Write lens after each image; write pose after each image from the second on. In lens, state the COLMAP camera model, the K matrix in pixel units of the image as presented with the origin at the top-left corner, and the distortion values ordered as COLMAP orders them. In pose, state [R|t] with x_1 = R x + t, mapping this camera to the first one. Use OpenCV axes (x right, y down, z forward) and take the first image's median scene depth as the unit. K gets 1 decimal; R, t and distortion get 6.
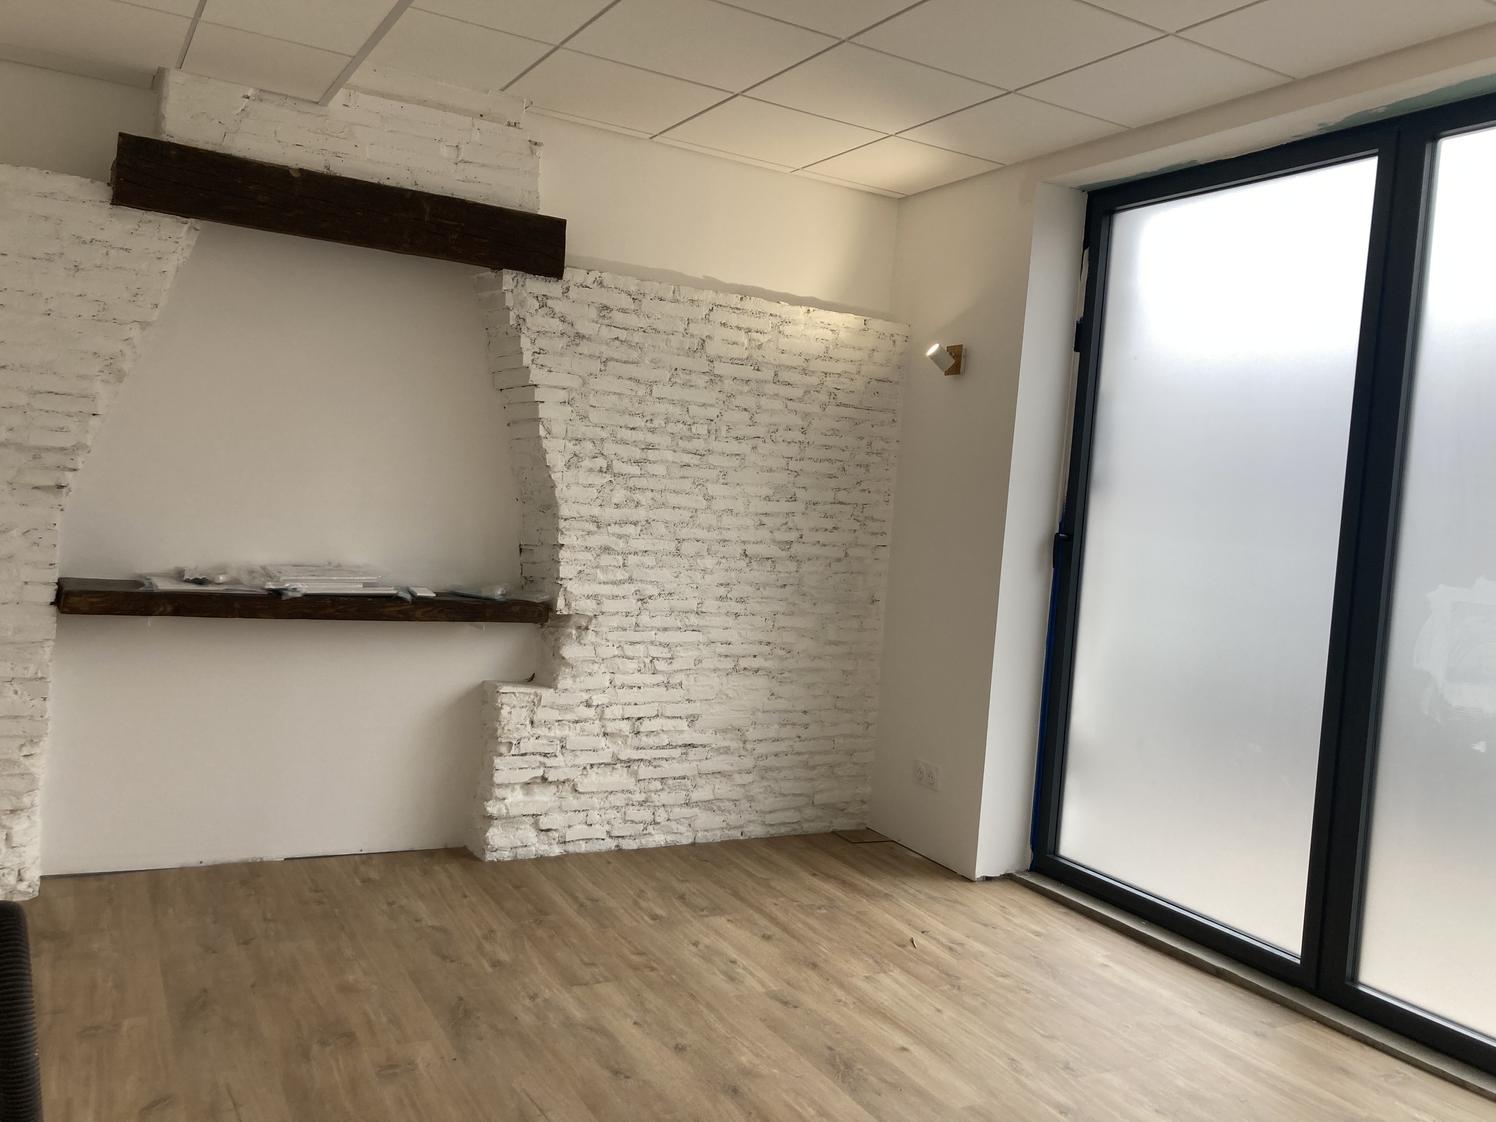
lens RADIAL K [[1218.8, 0, 743.6], [0, 1218.8, 547.5], [0, 0, 1]] dist [0.051650, -0.072743]
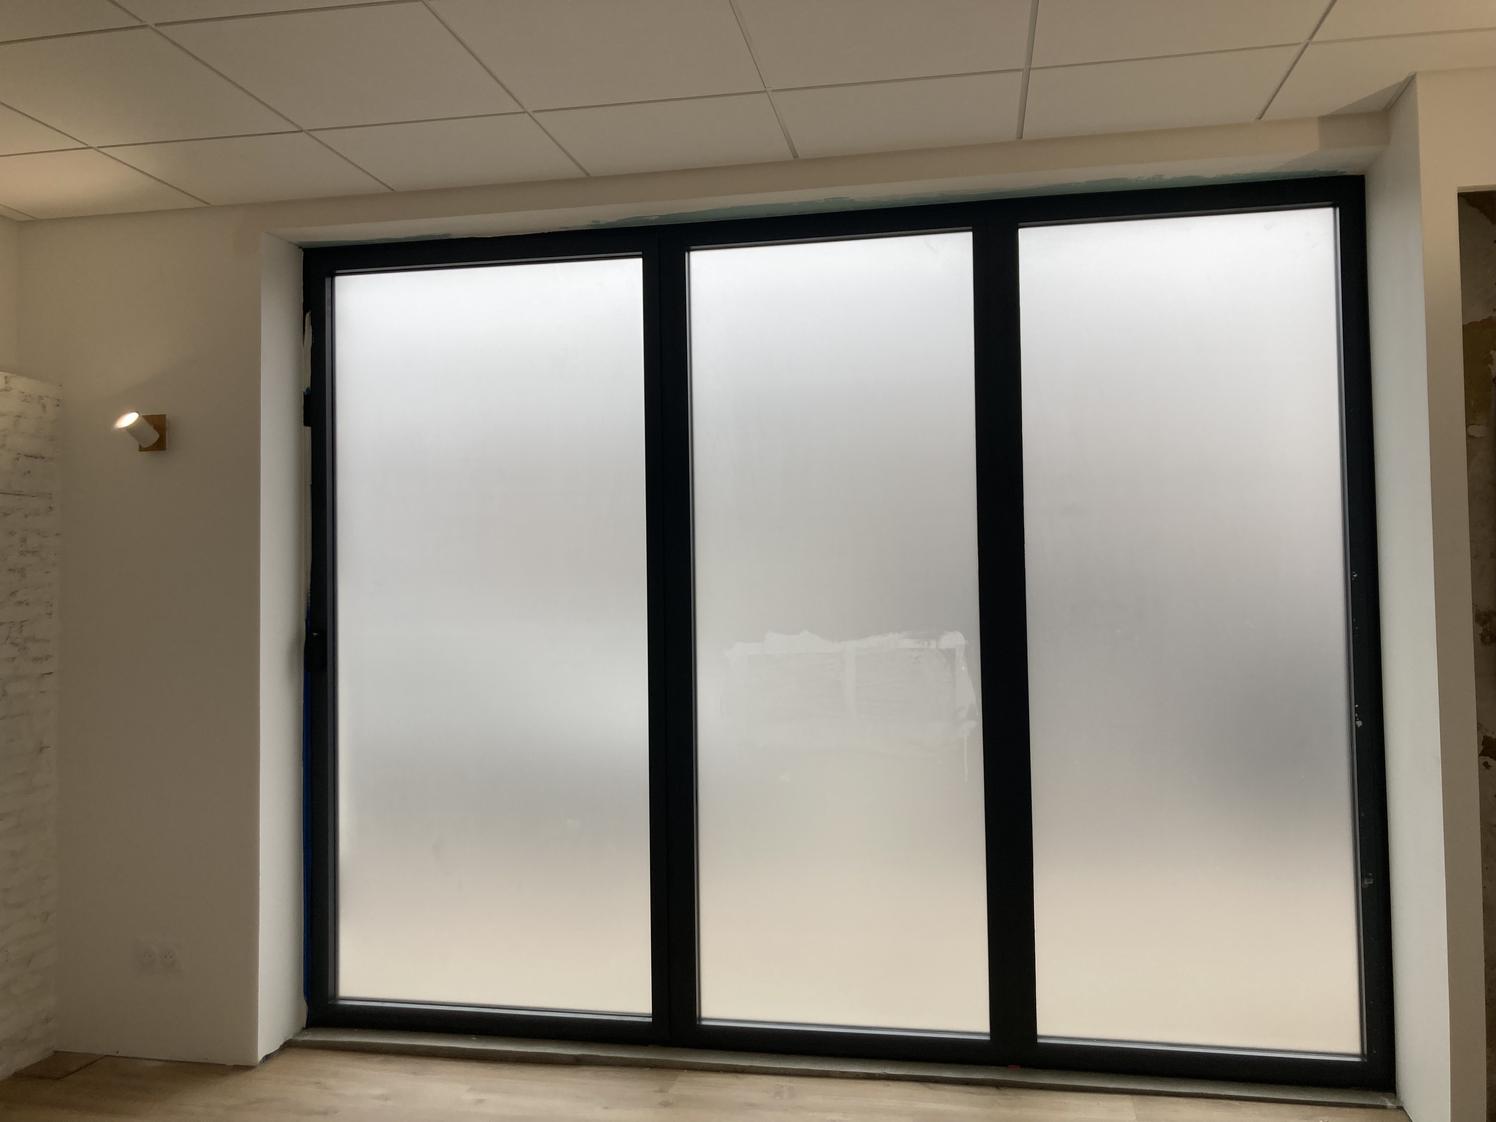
lens RADIAL K [[1218.8, 0, 737.0], [0, 1218.8, 546.9], [0, 0, 1]] dist [0.051650, -0.072743]
pose [[0.636739, -0.061335, 0.768636, -0.222399], [0.097967, 0.995188, -0.001742, -0.041498], [-0.764831, 0.076410, 0.639684, 0.204514]]
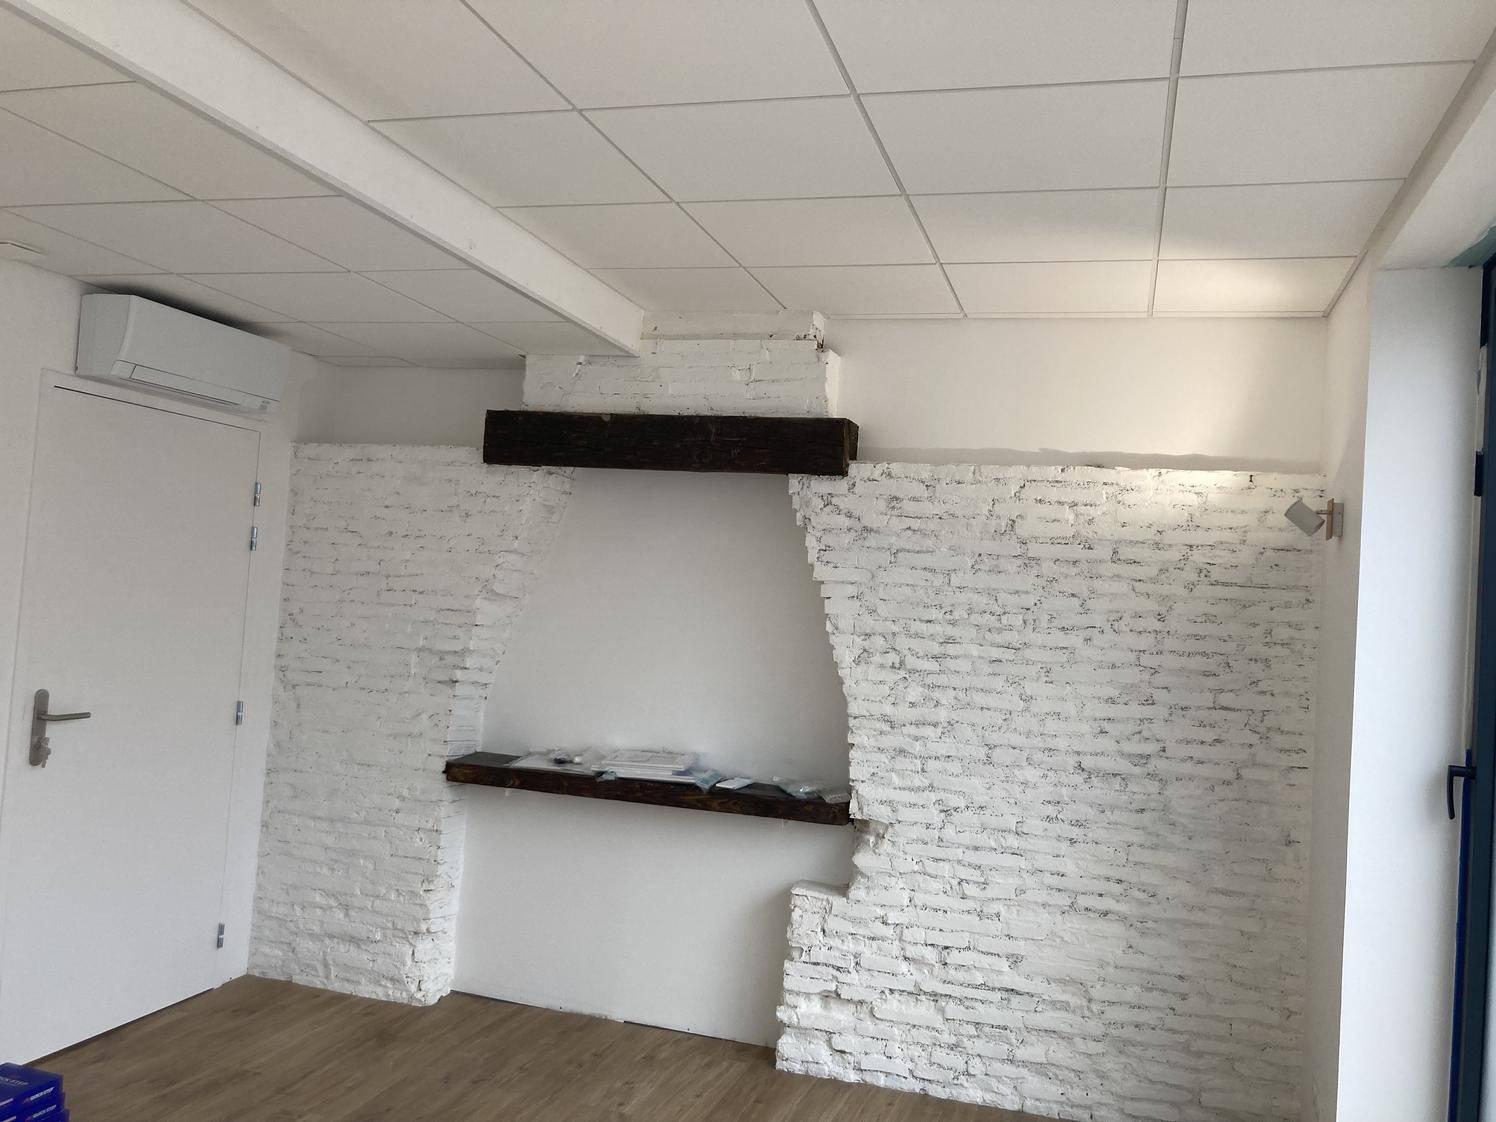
lens RADIAL K [[1218.8, 0, 752.4], [0, 1218.8, 553.8], [0, 0, 1]] dist [0.051650, -0.072743]
pose [[0.698057, -0.061176, -0.713424, 0.484048], [-0.038961, 0.991623, -0.123154, -0.029230], [0.714982, 0.113764, 0.689825, 0.256344]]
